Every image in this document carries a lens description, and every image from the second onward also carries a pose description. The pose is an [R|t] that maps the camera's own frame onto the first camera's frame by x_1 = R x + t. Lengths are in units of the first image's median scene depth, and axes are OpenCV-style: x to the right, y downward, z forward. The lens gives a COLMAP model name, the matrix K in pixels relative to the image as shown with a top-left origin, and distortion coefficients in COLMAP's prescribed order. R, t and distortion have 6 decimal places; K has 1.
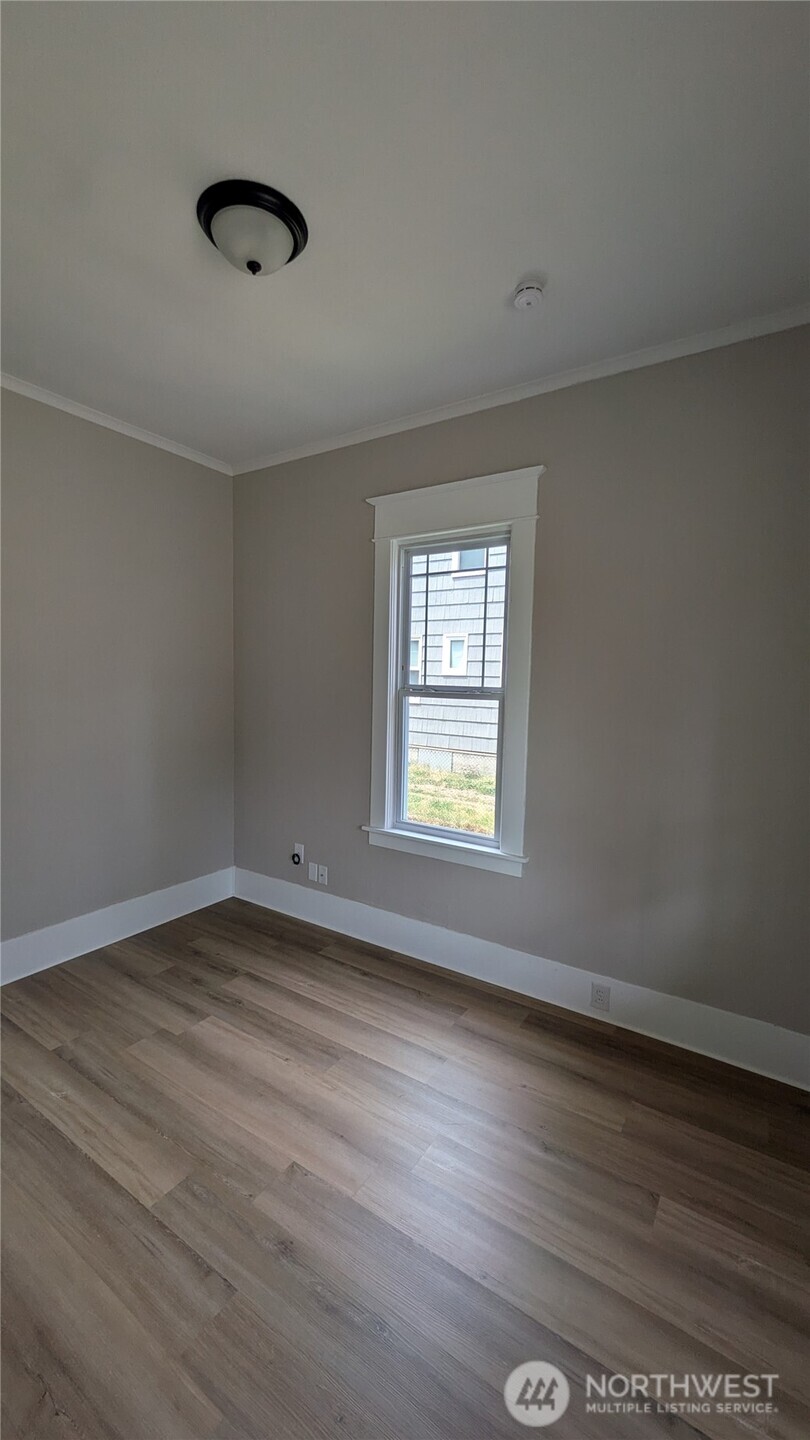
lens RADIAL K [[604.1, 0, 420.9], [0, 604.1, 731.0], [0, 0, 1]] dist [-0.000497, 0.000362]
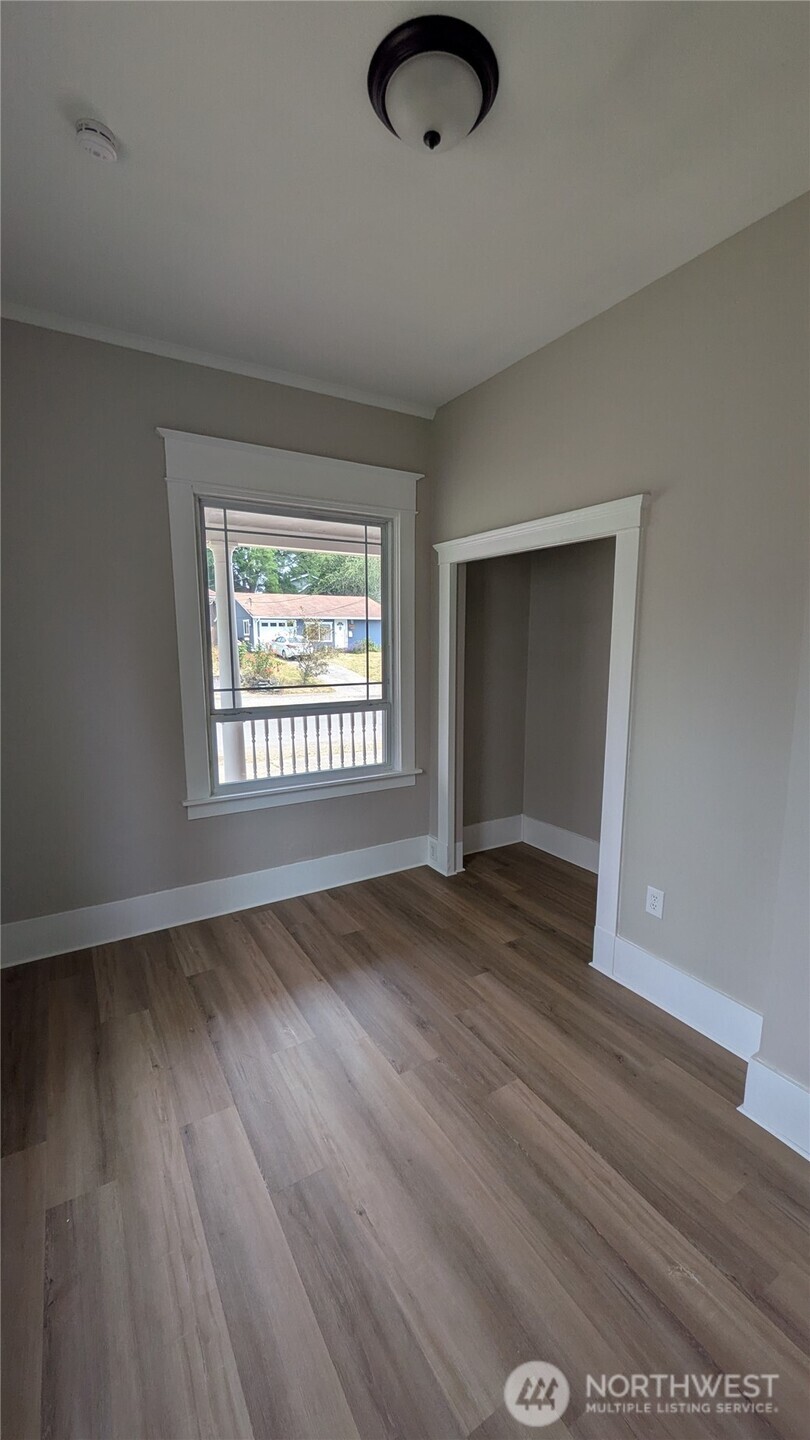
lens RADIAL K [[604.1, 0, 420.9], [0, 604.1, 731.0], [0, 0, 1]] dist [-0.000497, 0.000362]
pose [[-0.914158, -0.085304, 0.396280, -0.473260], [0.017112, 0.968614, 0.247980, -0.130293], [-0.404996, 0.233474, -0.884007, 1.357238]]
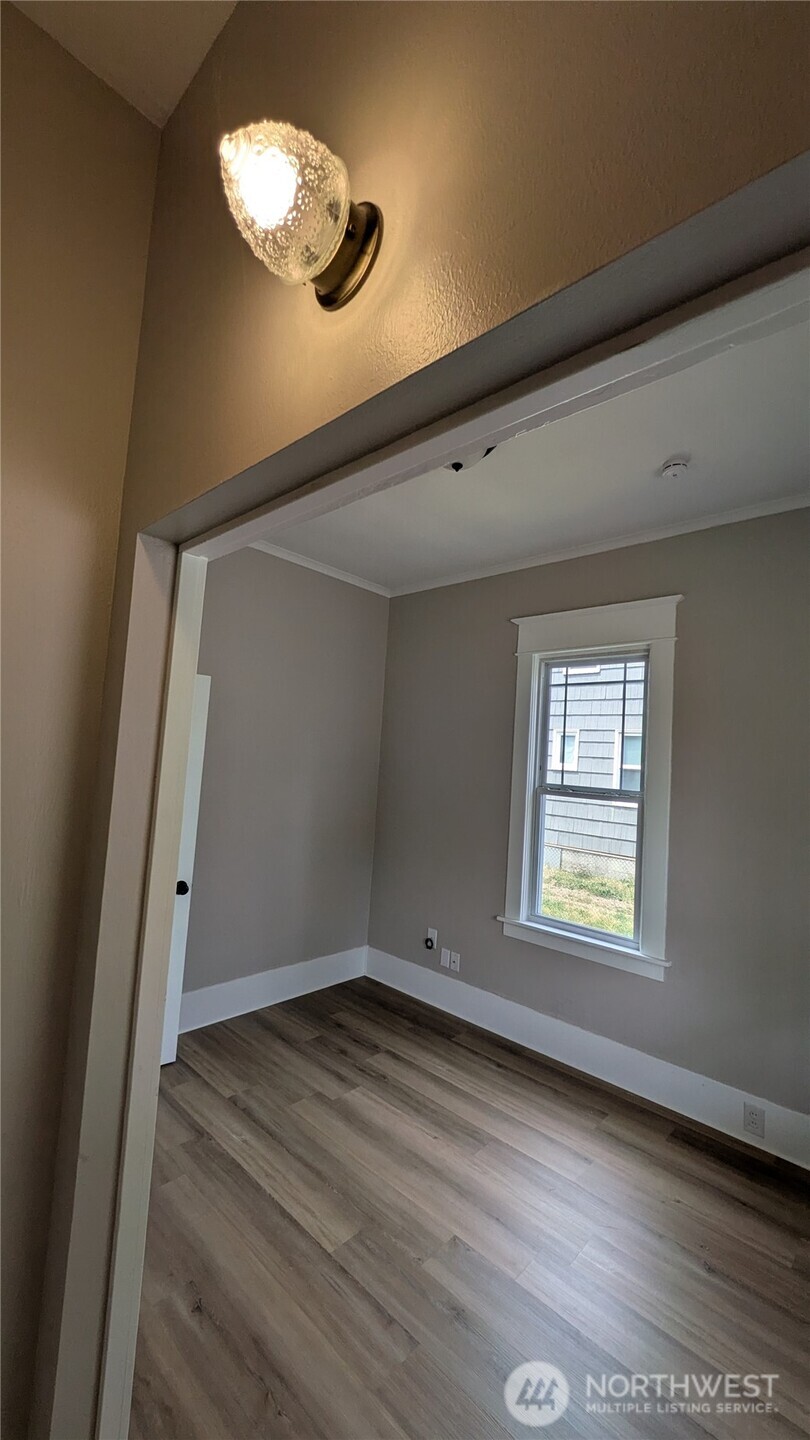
lens RADIAL K [[607.0, 0, 405.0], [0, 607.0, 720.0], [0, 0, 1]] dist [0.000488, 0.000538]
pose [[0.982258, 0.025665, -0.185769, -0.090613], [-0.055718, 0.985799, -0.158417, -0.004702], [0.179065, 0.165957, 0.969739, -0.151071]]
